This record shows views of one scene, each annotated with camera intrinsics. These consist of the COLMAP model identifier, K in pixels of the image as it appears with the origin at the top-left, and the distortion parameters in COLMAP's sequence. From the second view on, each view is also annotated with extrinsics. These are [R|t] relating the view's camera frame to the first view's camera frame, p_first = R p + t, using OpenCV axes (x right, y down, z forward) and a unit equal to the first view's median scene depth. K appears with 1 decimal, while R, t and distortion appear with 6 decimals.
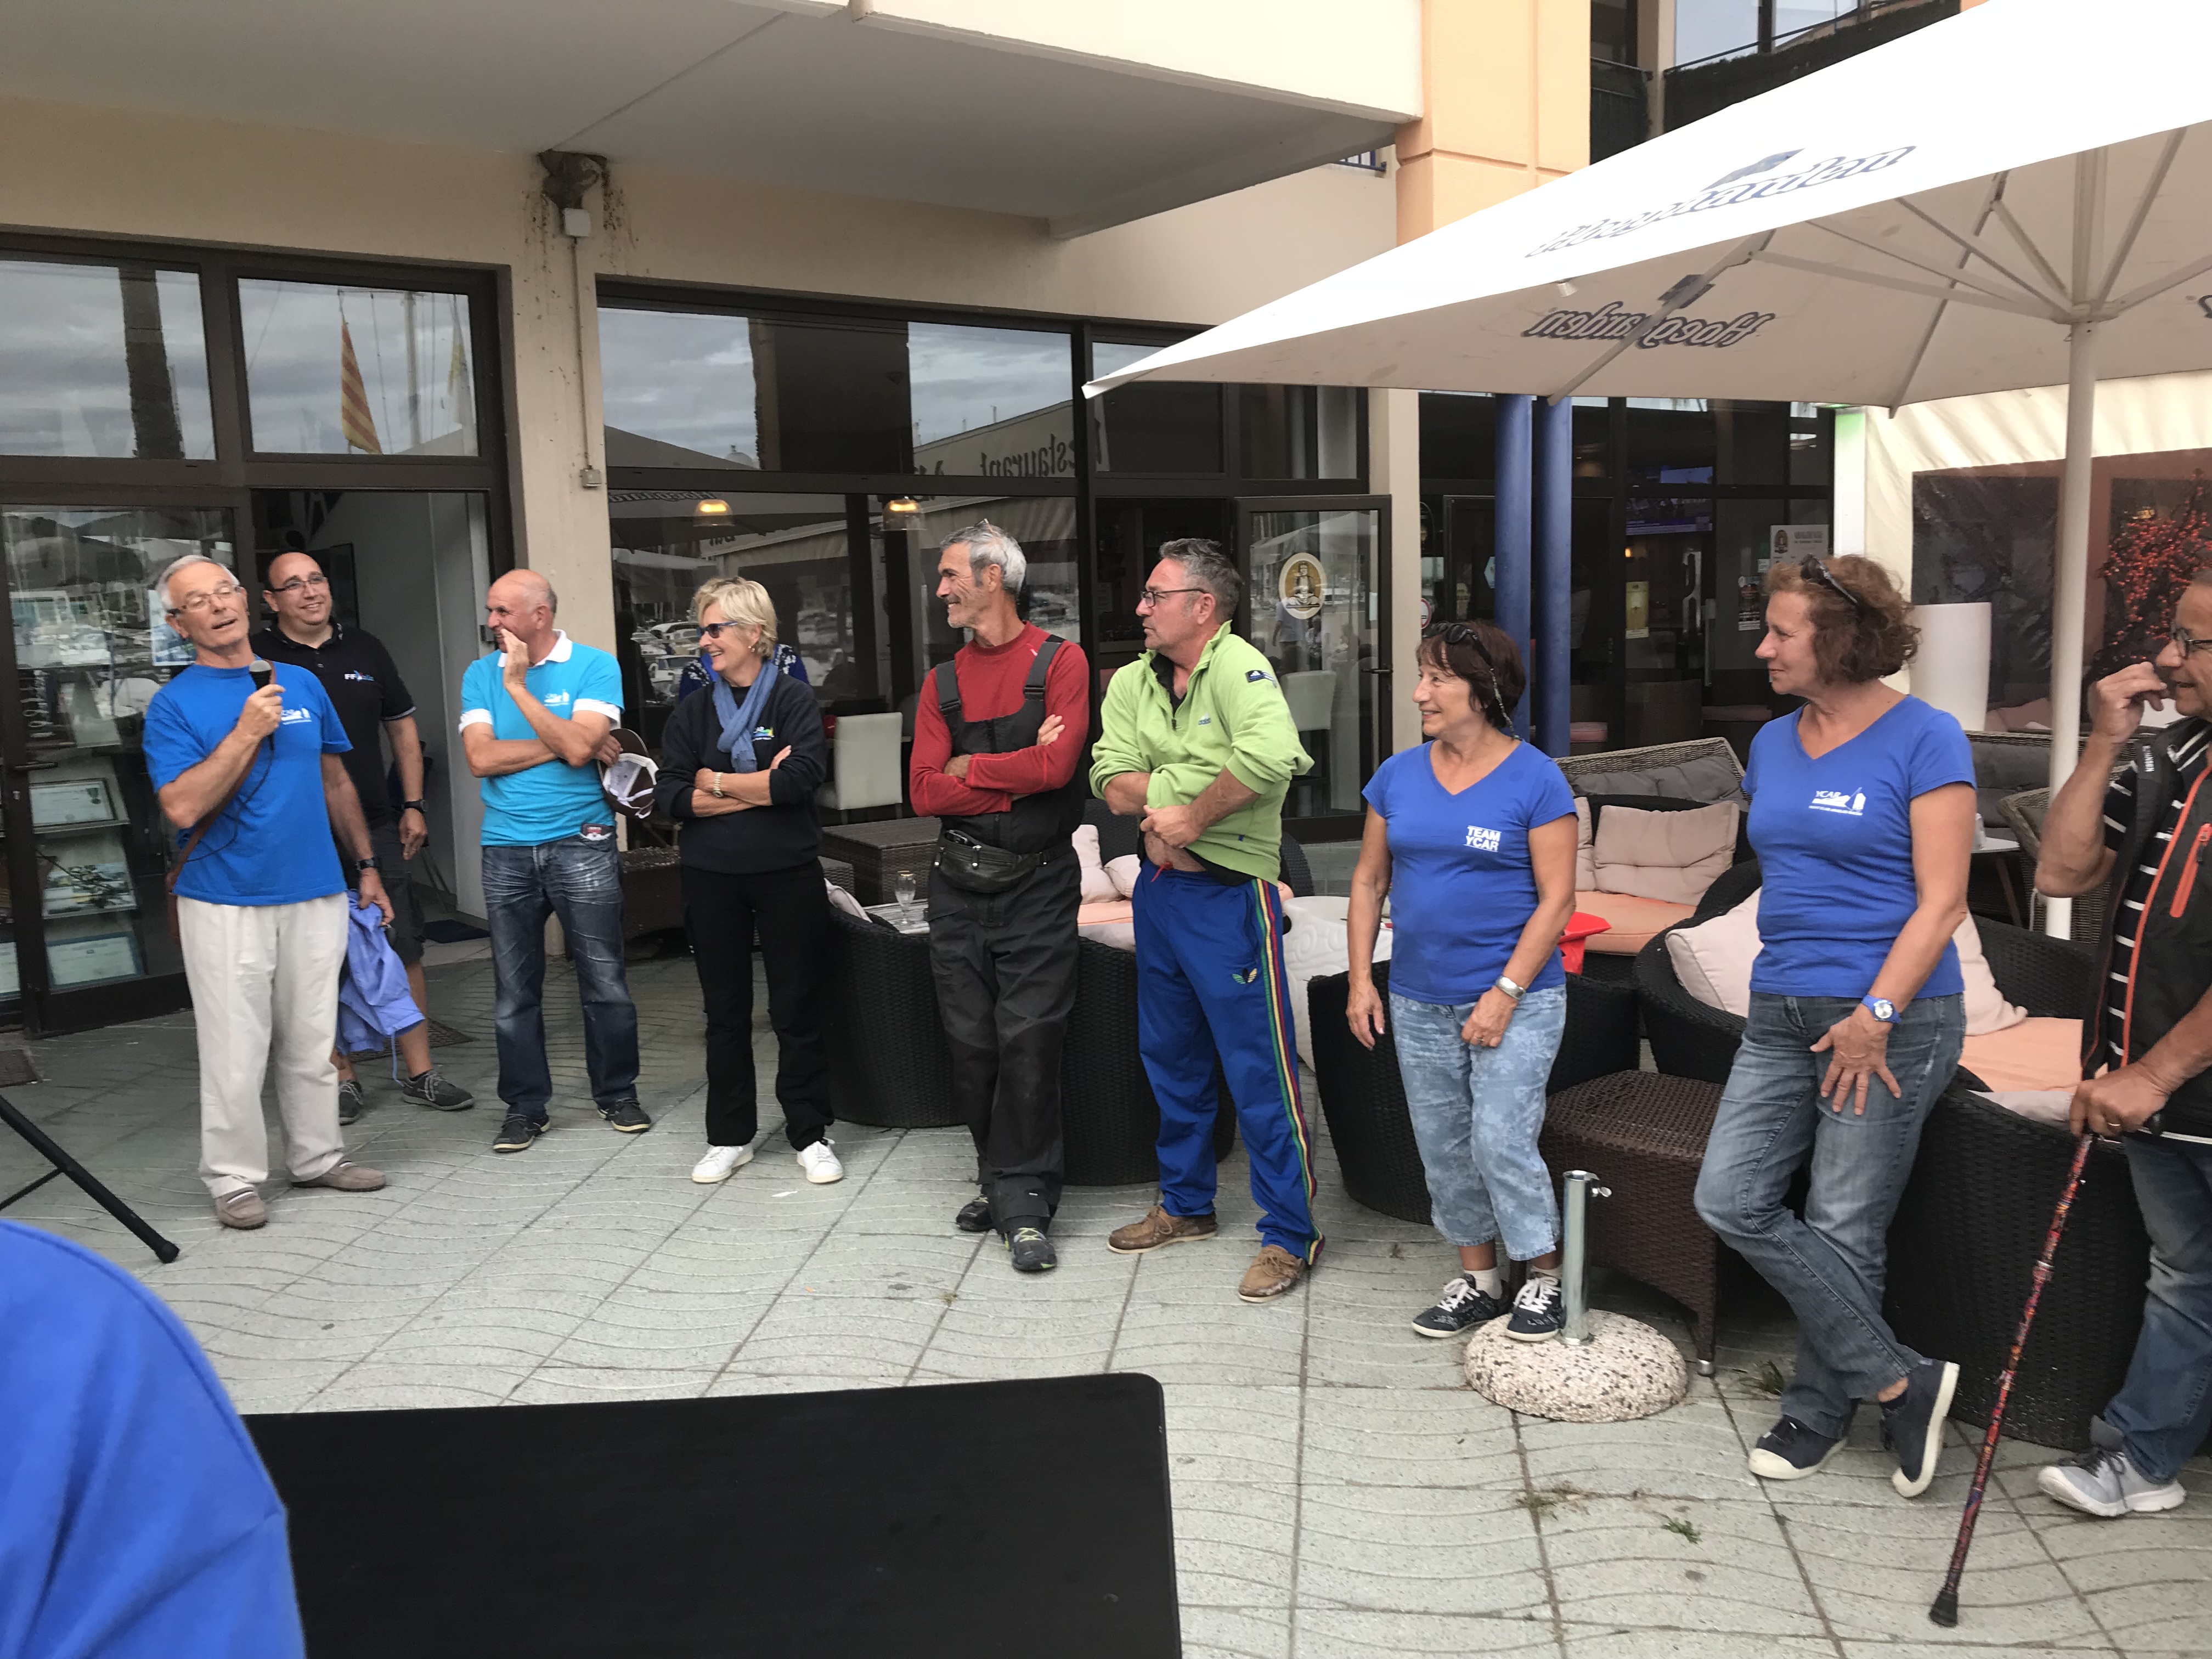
lens RADIAL K [[1834.5, 0, 1105.8], [0, 1834.5, 828.1], [0, 0, 1]] dist [0.022956, 0.001428]
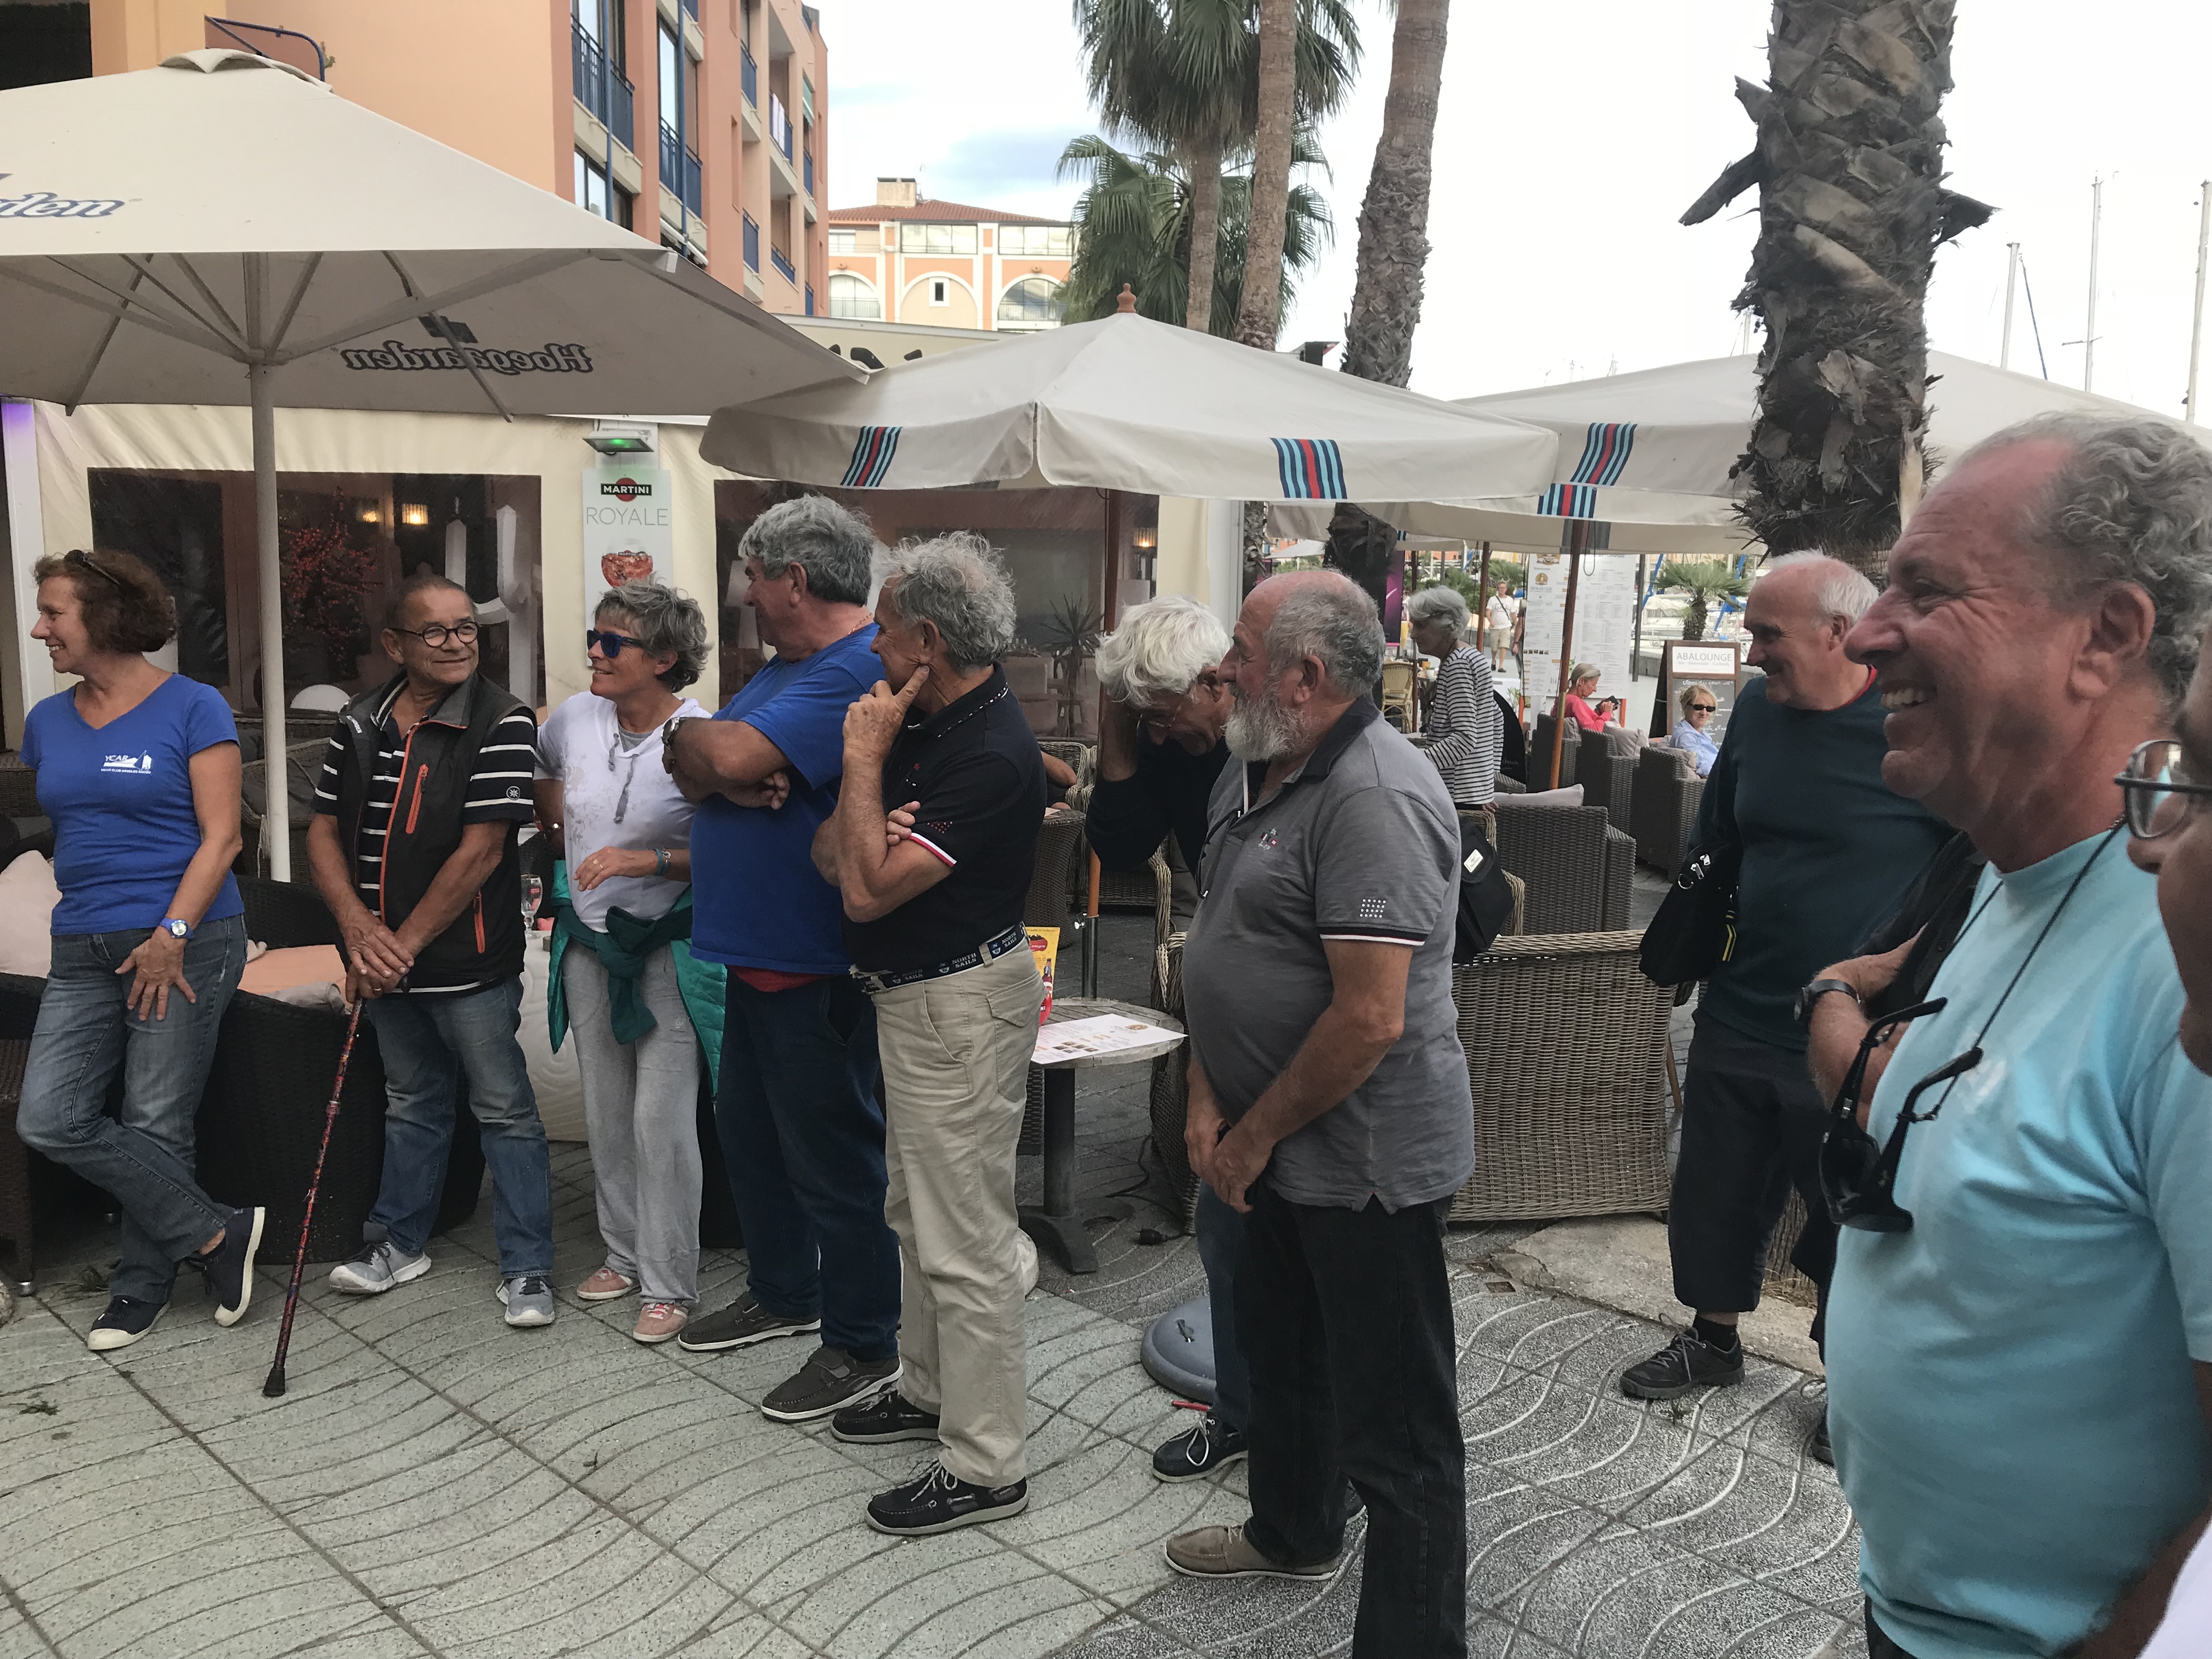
lens RADIAL K [[1834.5, 0, 1105.8], [0, 1834.5, 828.1], [0, 0, 1]] dist [0.022956, 0.001428]
pose [[0.598141, -0.068073, 0.798494, -0.170033], [0.065384, 0.997209, 0.036036, 0.024720], [-0.798719, 0.030654, 0.600923, -0.205595]]
